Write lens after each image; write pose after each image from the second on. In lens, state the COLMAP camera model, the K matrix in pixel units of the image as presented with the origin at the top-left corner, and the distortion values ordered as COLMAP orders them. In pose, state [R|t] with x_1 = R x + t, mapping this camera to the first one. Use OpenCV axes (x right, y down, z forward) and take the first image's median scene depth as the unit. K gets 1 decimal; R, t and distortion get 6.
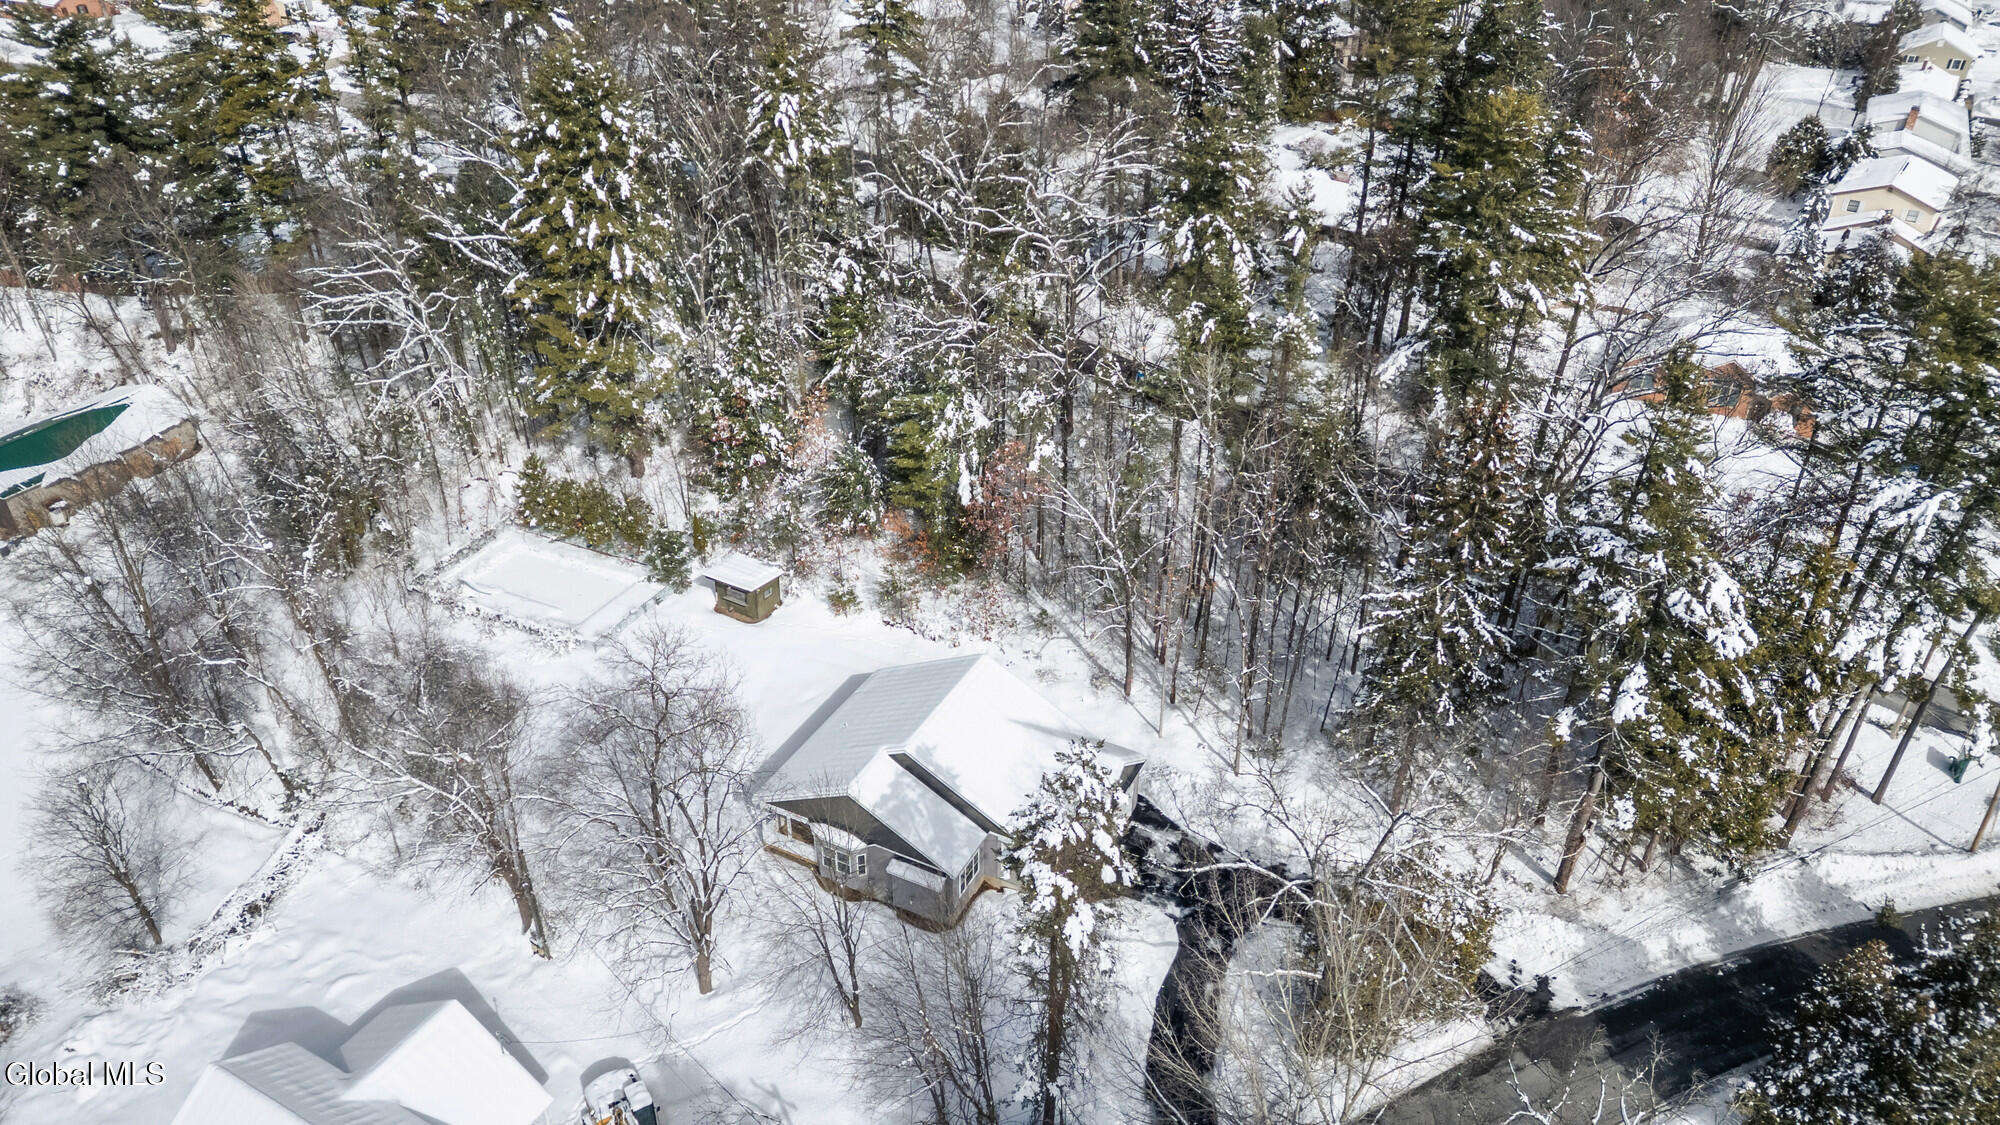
lens RADIAL K [[1342.6, 0, 1000.0], [0, 1342.6, 562.5], [0, 0, 1]] dist [0.093802, -0.075688]
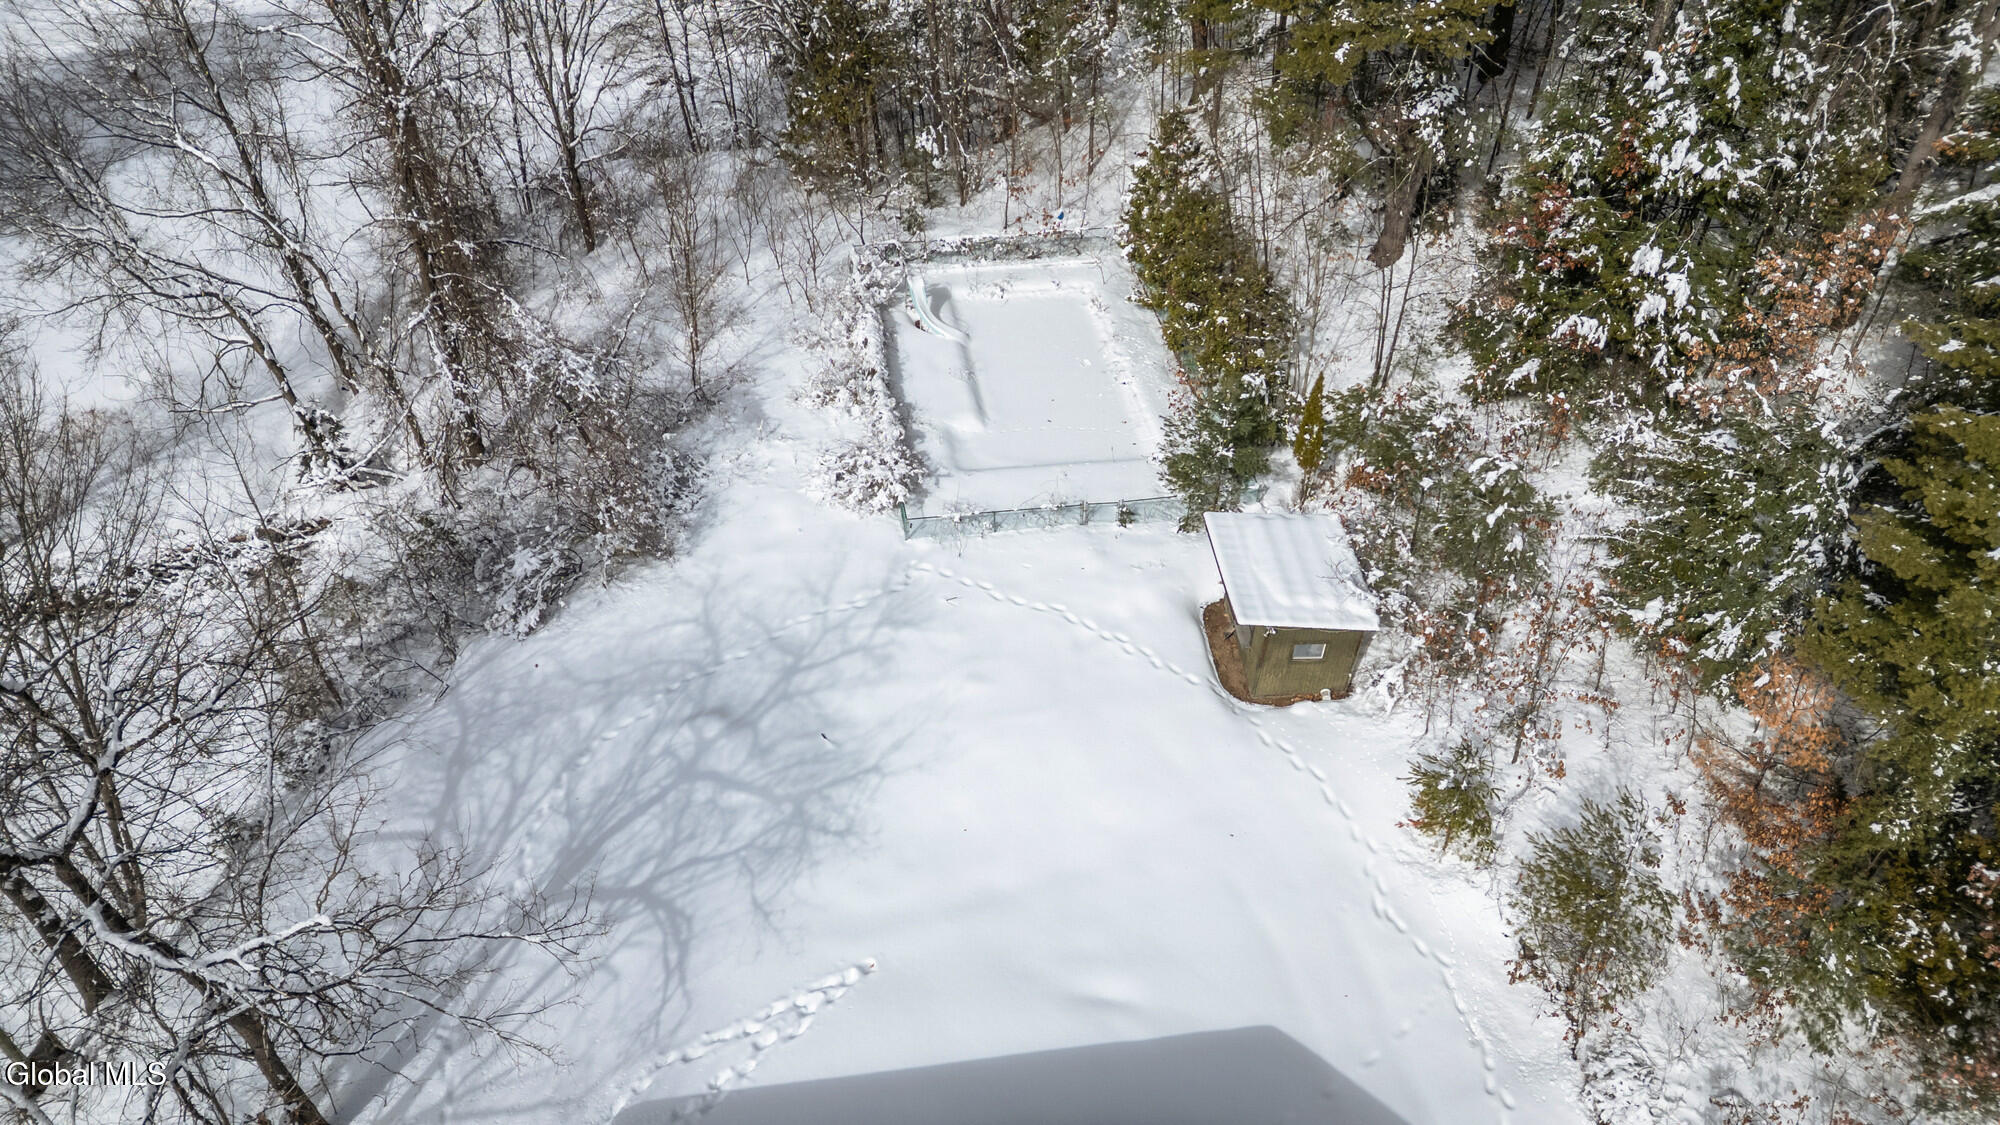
lens RADIAL K [[1409.4, 0, 1000.0], [0, 1409.4, 562.5], [0, 0, 1]] dist [0.156099, -0.298226]
pose [[0.572332, 0.534270, -0.622086, 0.005787], [-0.451373, 0.838609, 0.304955, -0.100450], [0.684615, 0.106258, 0.721118, 0.873751]]
